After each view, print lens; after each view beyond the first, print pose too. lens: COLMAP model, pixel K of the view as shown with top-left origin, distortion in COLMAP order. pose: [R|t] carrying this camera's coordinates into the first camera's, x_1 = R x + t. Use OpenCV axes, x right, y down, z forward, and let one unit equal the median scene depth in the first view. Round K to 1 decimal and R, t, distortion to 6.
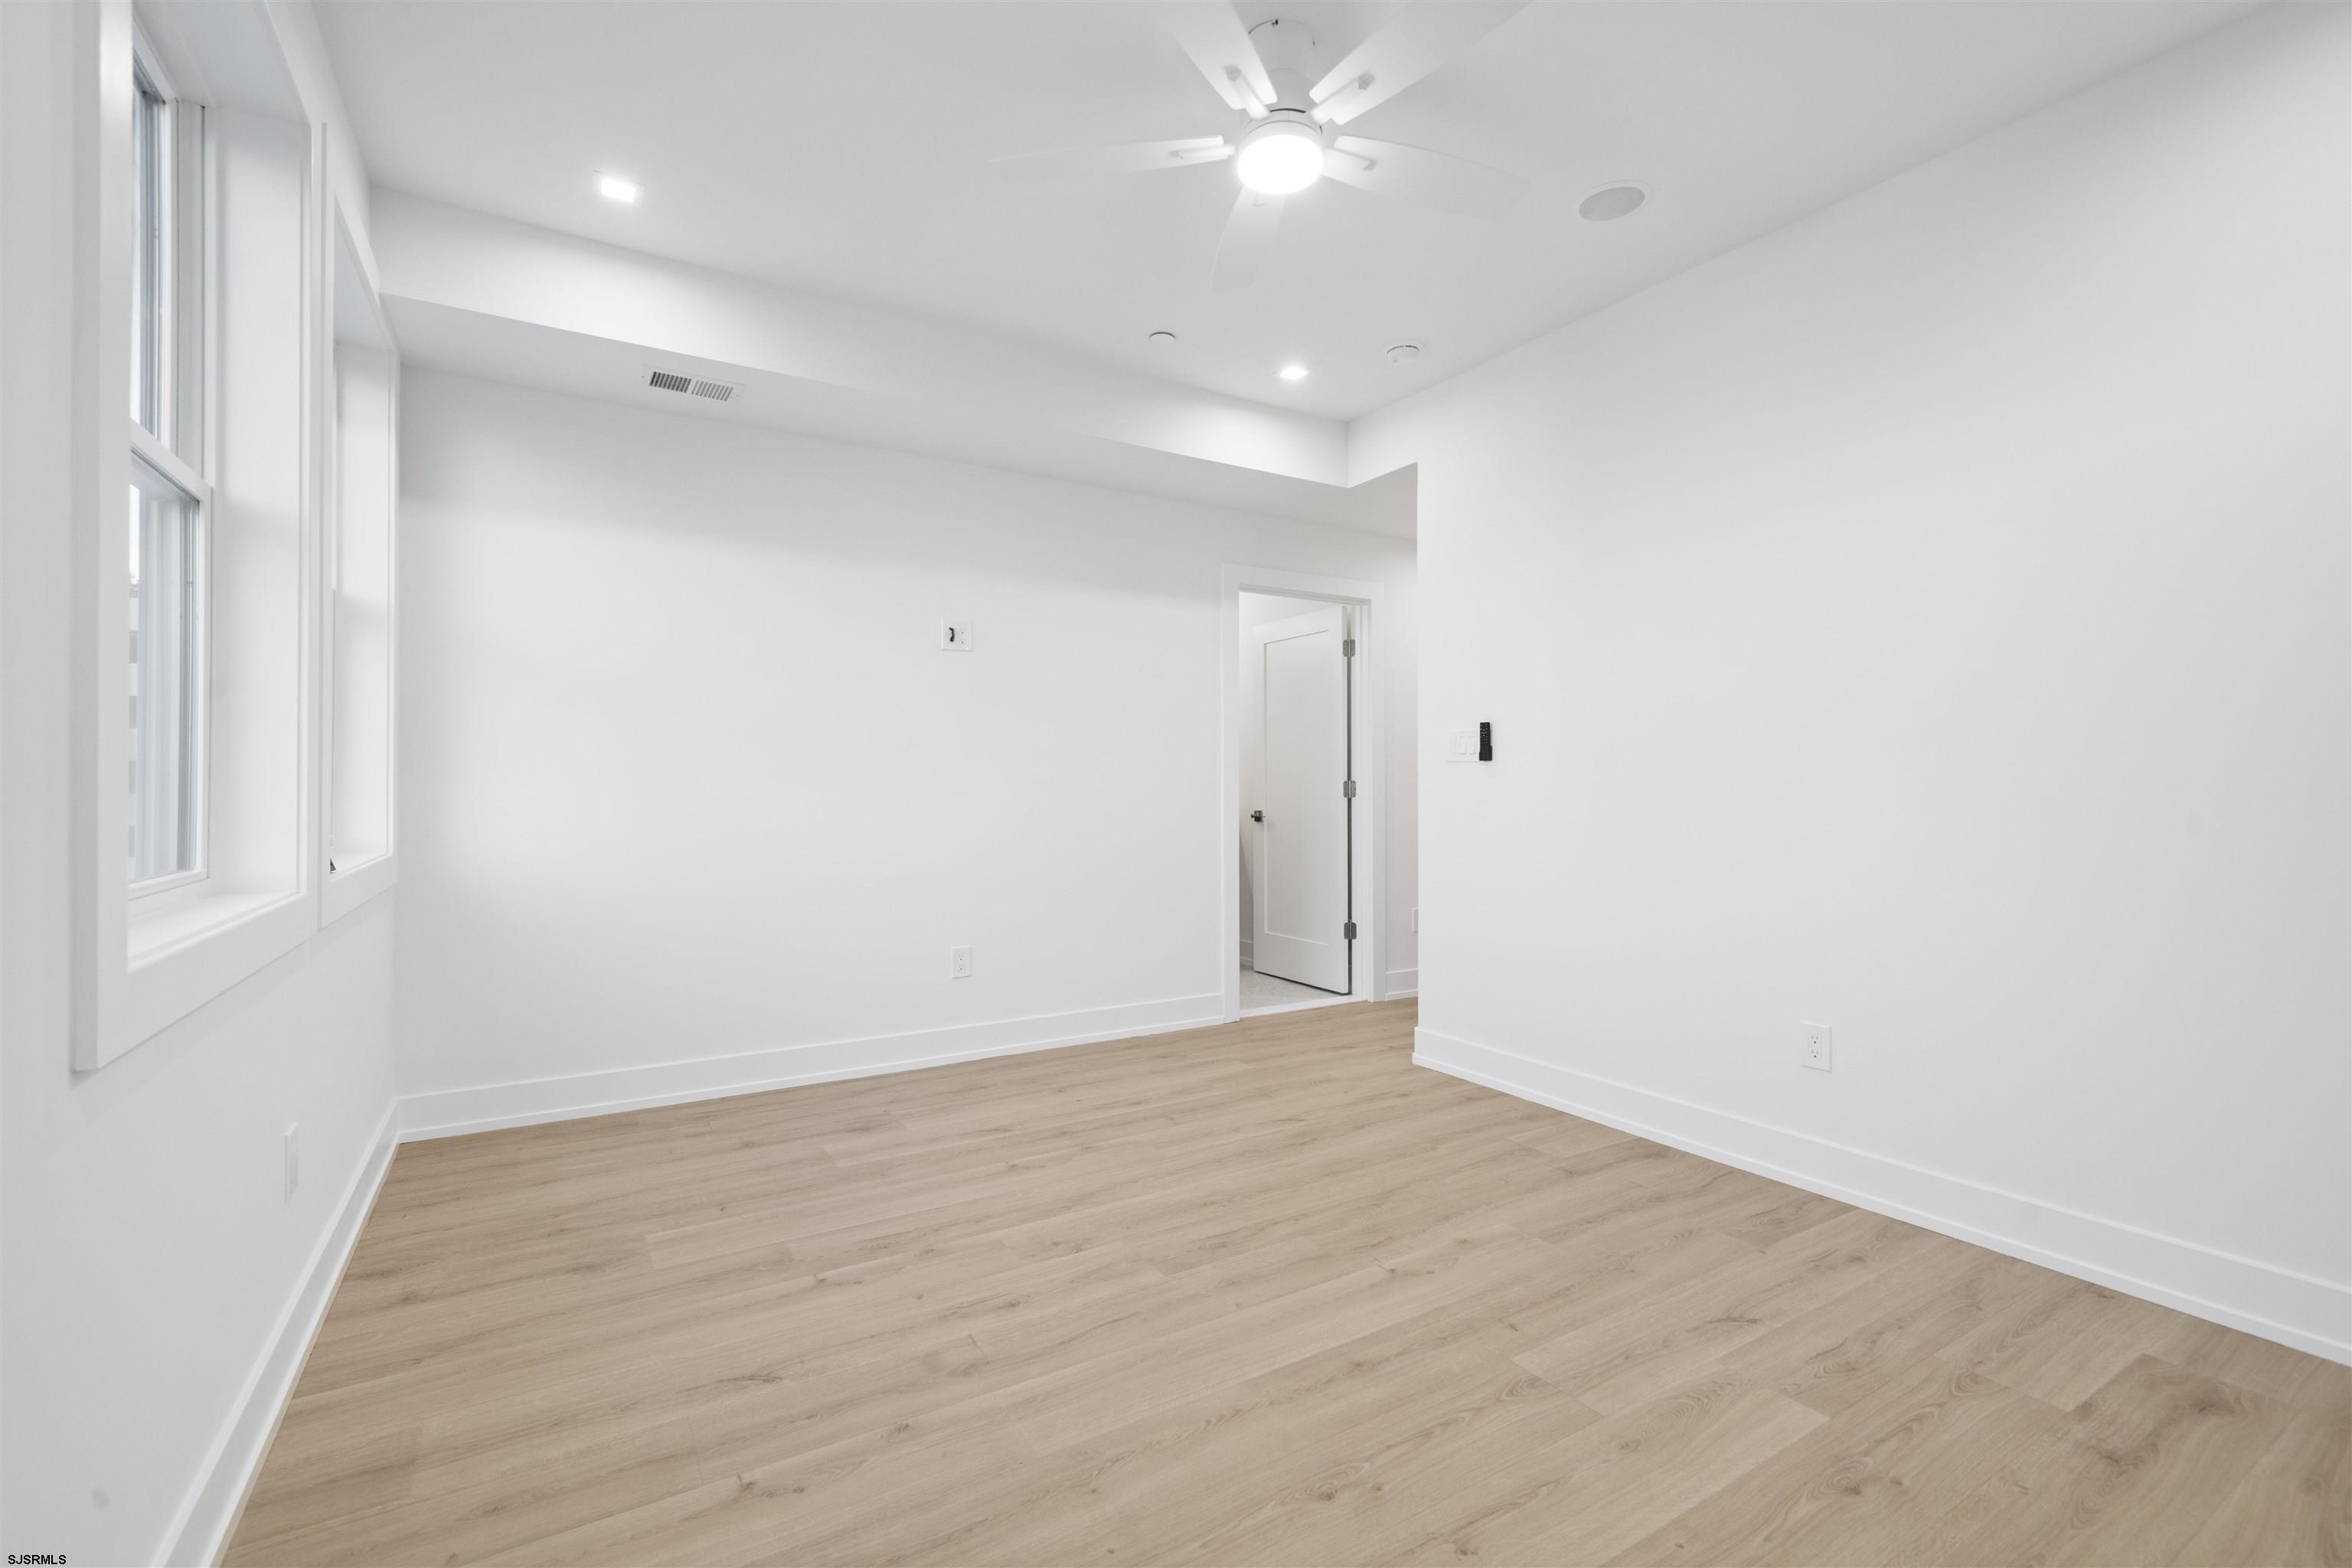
lens RADIAL K [[1033.0, 0, 1184.7], [0, 1033.0, 788.1], [0, 0, 1]] dist [0.001304, 0.000320]
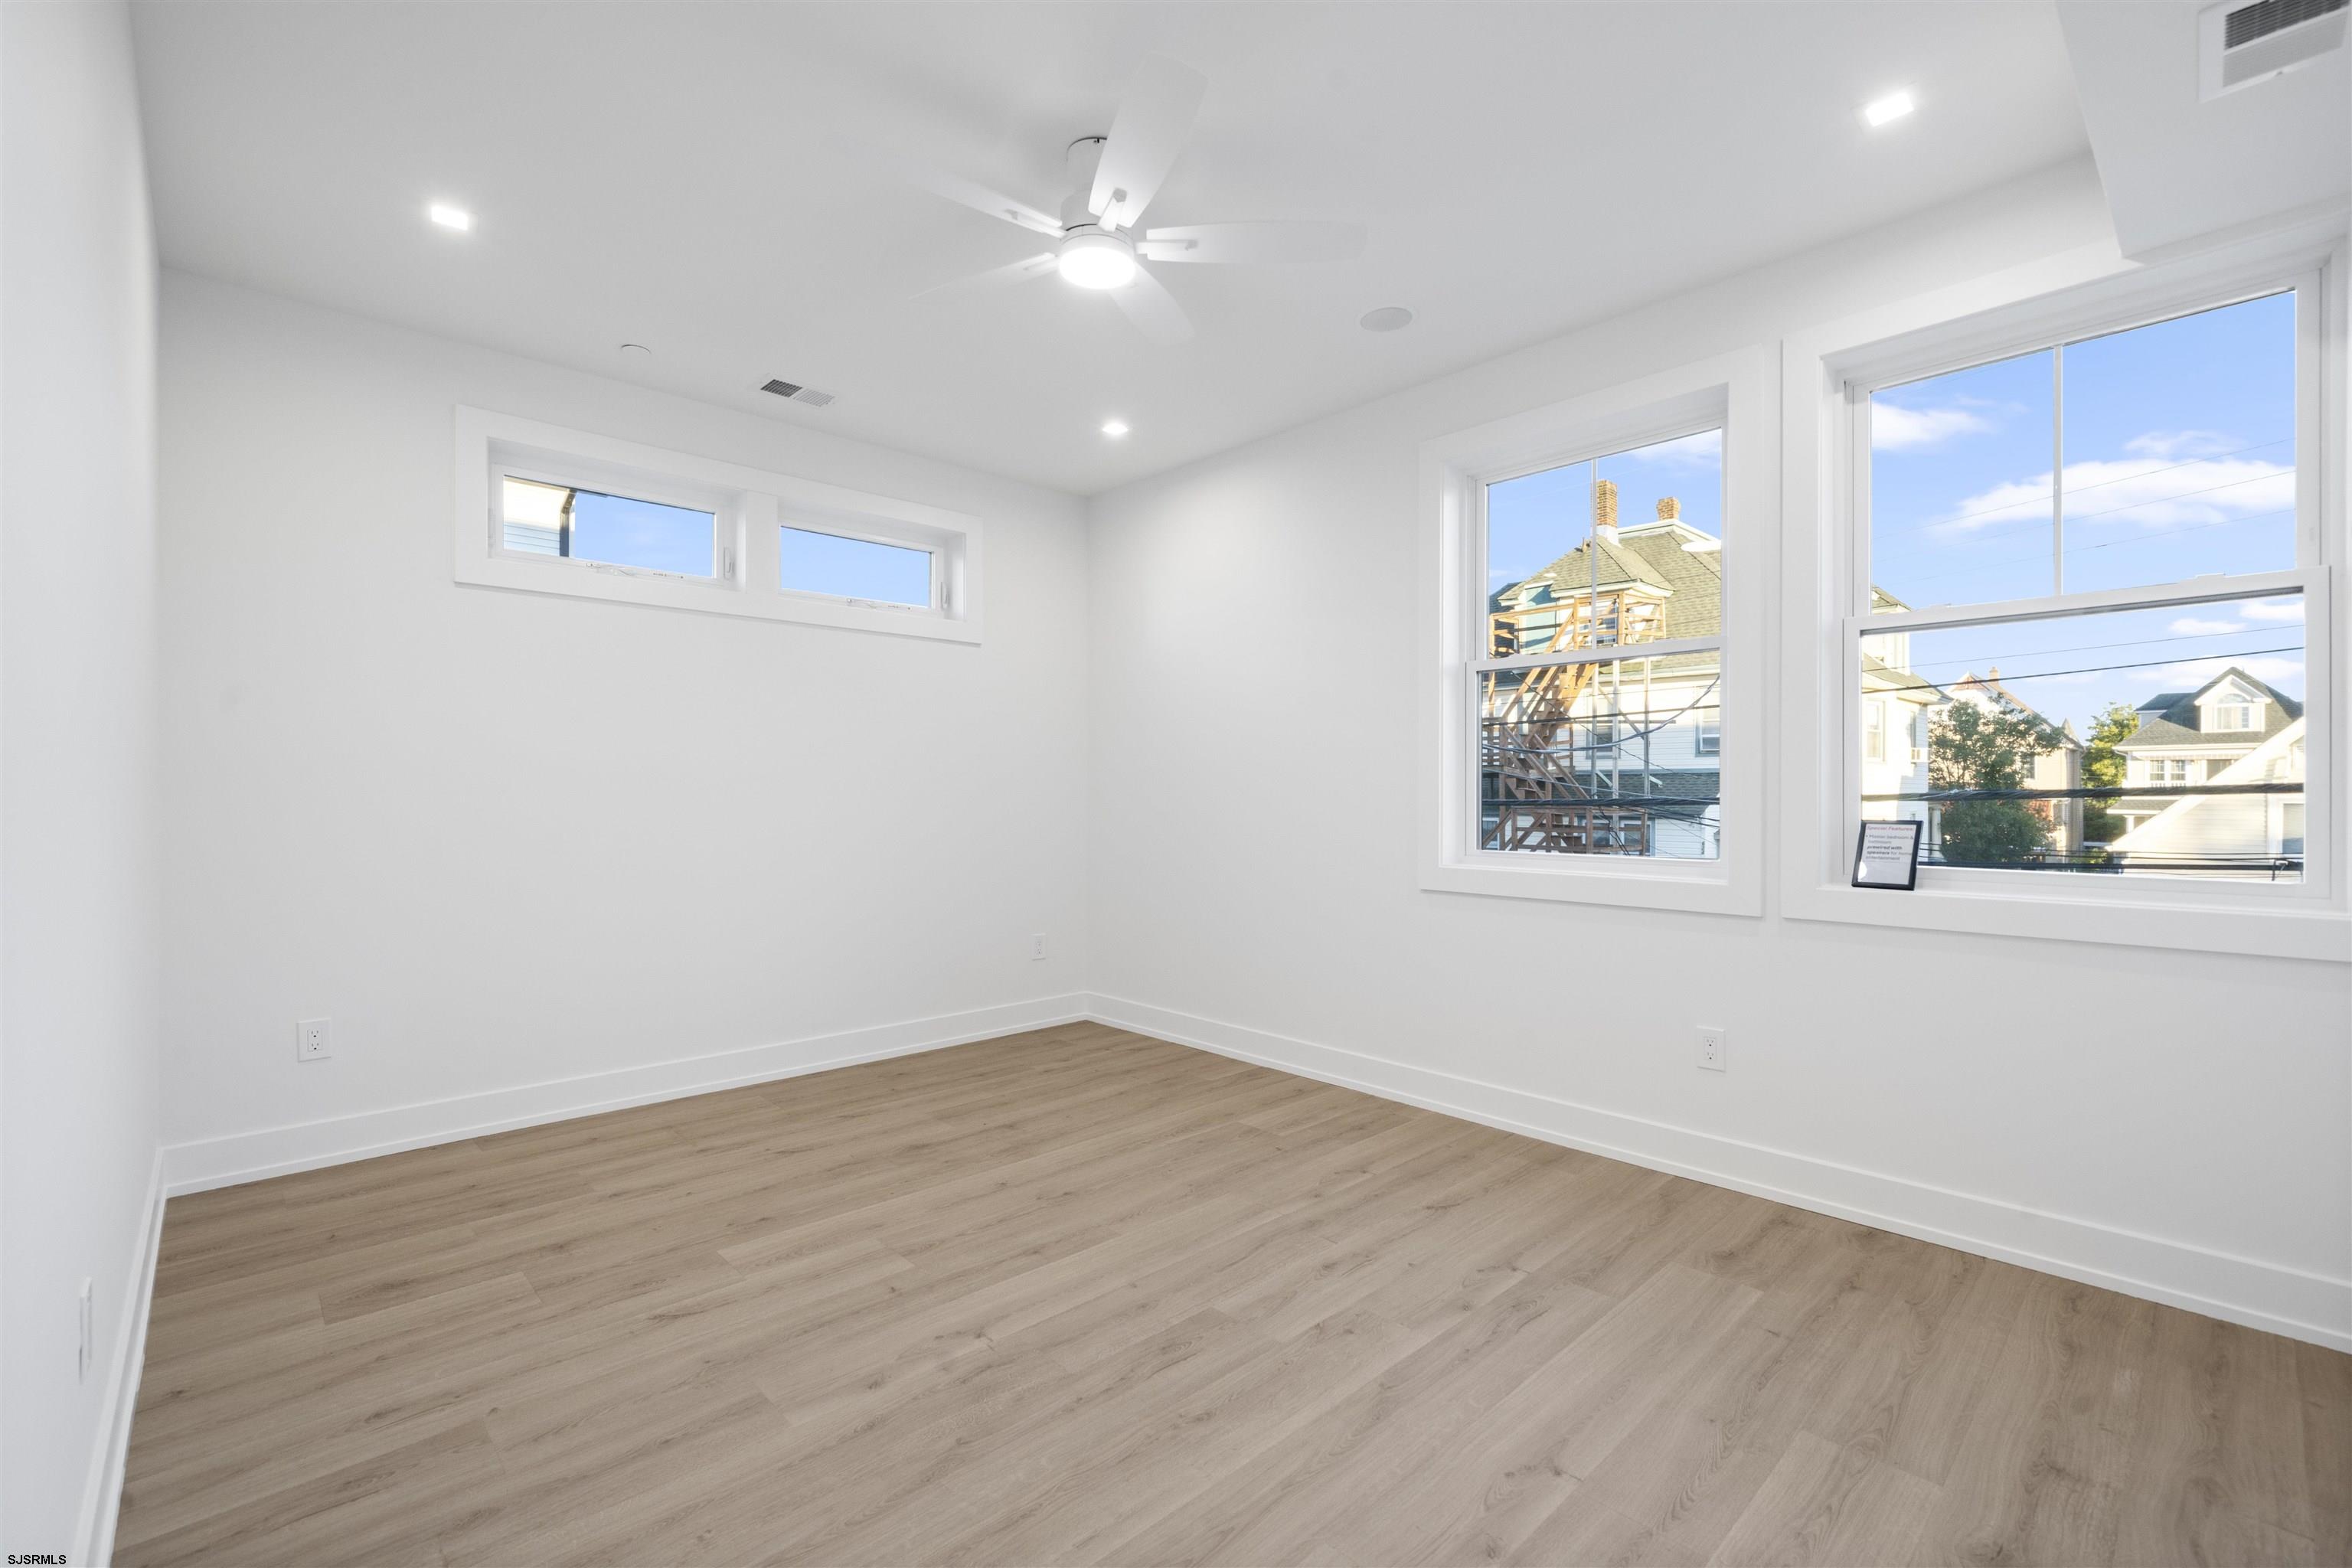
lens RADIAL K [[1033.0, 0, 1184.7], [0, 1033.0, 788.1], [0, 0, 1]] dist [0.001304, 0.000320]
pose [[-0.980524, -0.003162, -0.196372, 0.204907], [-0.002104, 0.999982, -0.005596, -0.026622], [0.196386, -0.005074, -0.980514, 1.970301]]
